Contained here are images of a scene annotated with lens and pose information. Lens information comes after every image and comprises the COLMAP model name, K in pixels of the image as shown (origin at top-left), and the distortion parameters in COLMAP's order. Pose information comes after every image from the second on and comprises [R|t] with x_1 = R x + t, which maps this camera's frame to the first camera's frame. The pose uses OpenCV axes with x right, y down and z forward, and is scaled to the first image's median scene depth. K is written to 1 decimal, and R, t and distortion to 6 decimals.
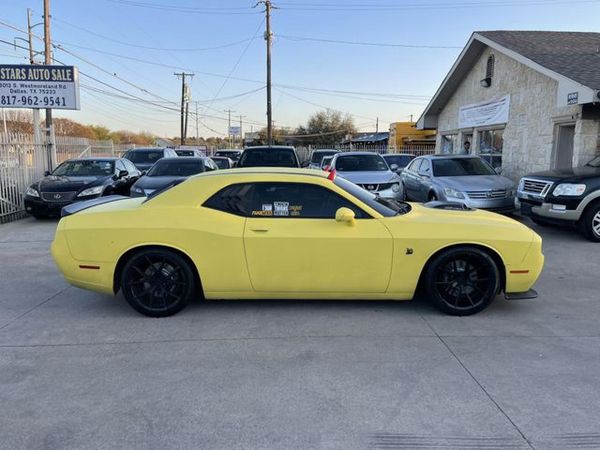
lens RADIAL K [[452.6, 0, 301.7], [0, 452.6, 225.1], [0, 0, 1]] dist [0.080482, -0.105672]
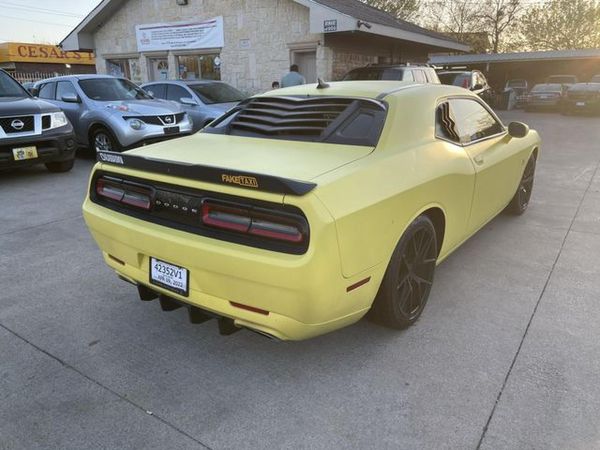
lens RADIAL K [[452.6, 0, 300.8], [0, 452.6, 226.7], [0, 0, 1]] dist [0.080482, -0.105672]
pose [[0.591955, -0.244864, 0.767875, -0.379644], [0.135018, 0.969396, 0.205040, -0.034434], [-0.794581, -0.017697, 0.606900, 0.329464]]
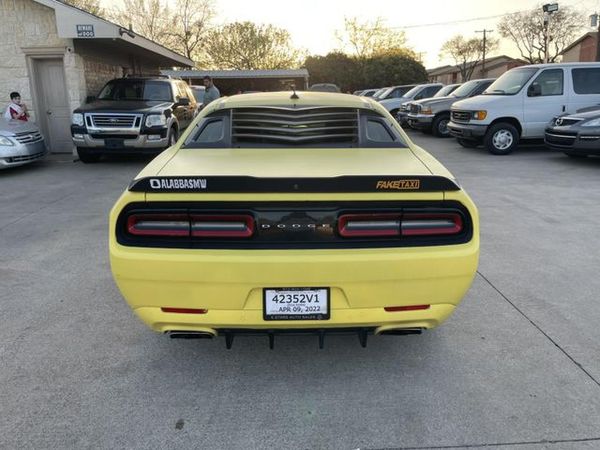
lens RADIAL K [[452.6, 0, 305.0], [0, 452.6, 220.9], [0, 0, 1]] dist [0.080482, -0.105672]
pose [[-0.026165, -0.263377, 0.964338, -0.437722], [0.159746, 0.951170, 0.264115, -0.062097], [-0.986811, 0.160960, 0.017186, 0.512422]]
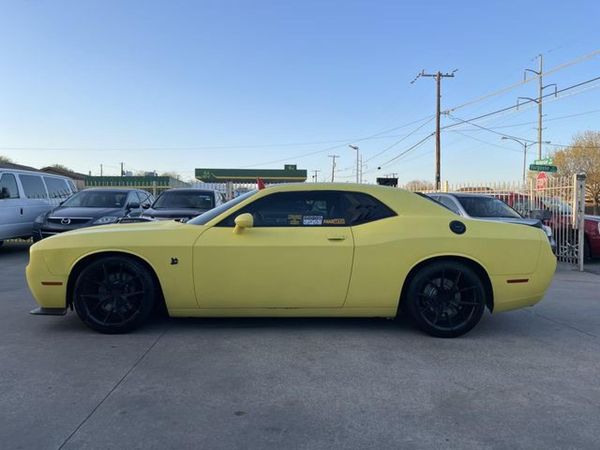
lens RADIAL K [[452.6, 0, 299.8], [0, 452.6, 222.6], [0, 0, 1]] dist [0.080482, -0.105672]
pose [[-0.999417, -0.008764, -0.032985, 0.006247], [-0.014452, 0.984214, 0.176394, -0.109296], [0.030918, 0.176767, -0.983767, 1.002106]]
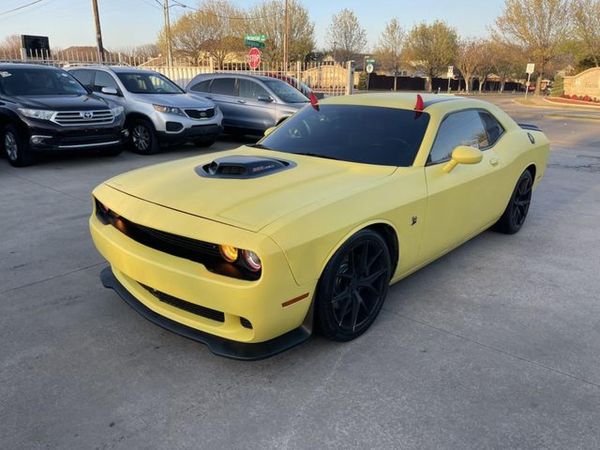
lens RADIAL K [[452.6, 0, 303.3], [0, 452.6, 223.4], [0, 0, 1]] dist [0.080482, -0.105672]
pose [[-0.663057, 0.214666, -0.717129, 0.363203], [-0.130824, 0.910026, 0.393368, -0.110975], [0.737049, 0.354643, -0.575315, 0.734603]]
